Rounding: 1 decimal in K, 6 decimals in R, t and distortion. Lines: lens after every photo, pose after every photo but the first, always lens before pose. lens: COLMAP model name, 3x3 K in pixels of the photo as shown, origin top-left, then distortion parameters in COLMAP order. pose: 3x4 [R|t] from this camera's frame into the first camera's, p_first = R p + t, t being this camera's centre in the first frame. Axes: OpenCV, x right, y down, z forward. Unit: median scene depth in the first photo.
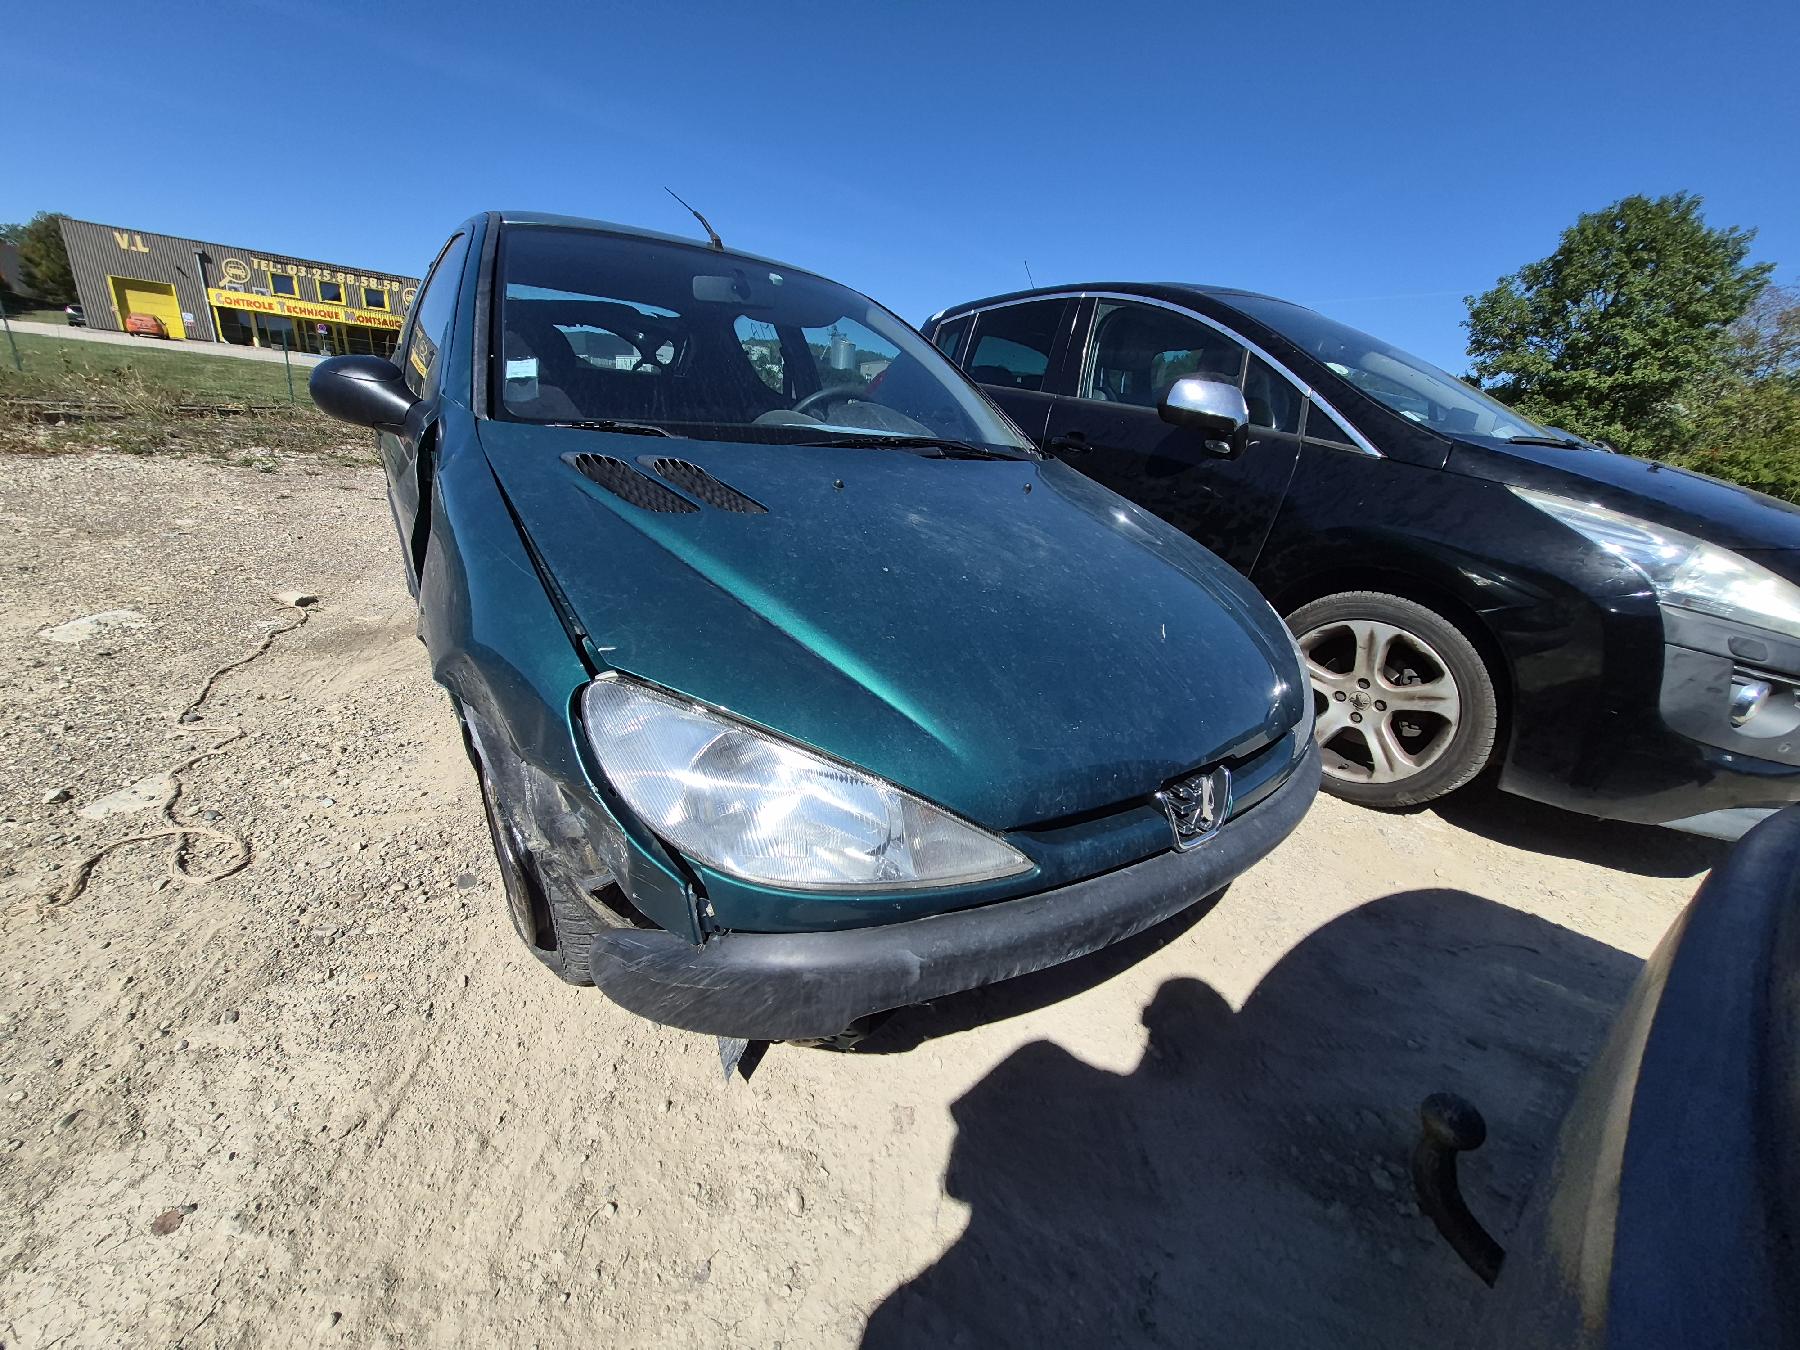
lens RADIAL K [[729.5, 0, 902.5], [0, 729.5, 705.0], [0, 0, 1]] dist [-0.001711, -0.000812]
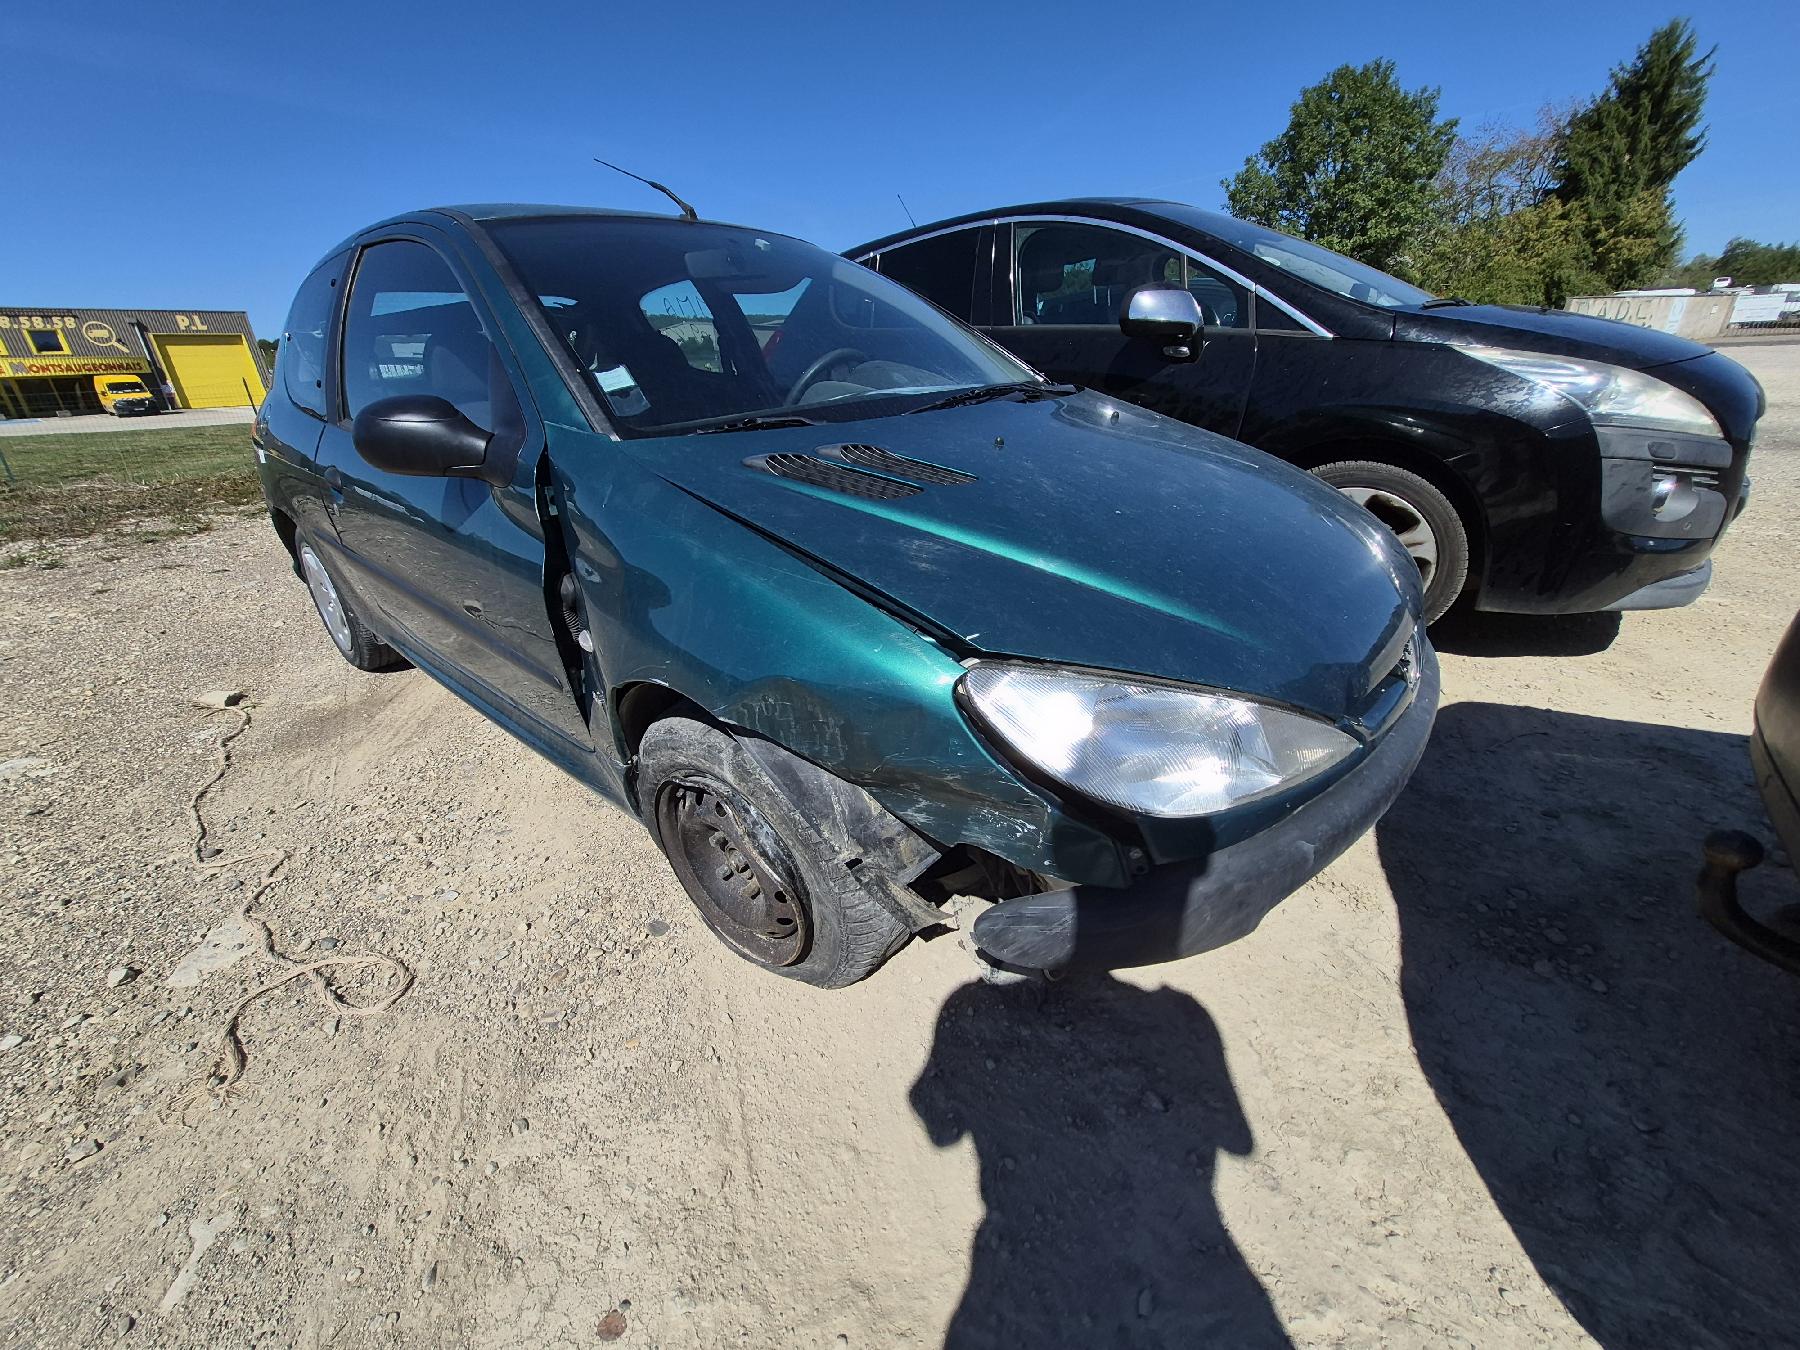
lens RADIAL K [[726.7, 0, 901.4], [0, 726.7, 710.2], [0, 0, 1]] dist [-0.002839, -0.000942]
pose [[0.957881, -0.236911, 0.162285, -0.261075], [0.225275, 0.970406, 0.086965, -0.033486], [-0.178085, -0.046744, 0.982904, 0.010466]]
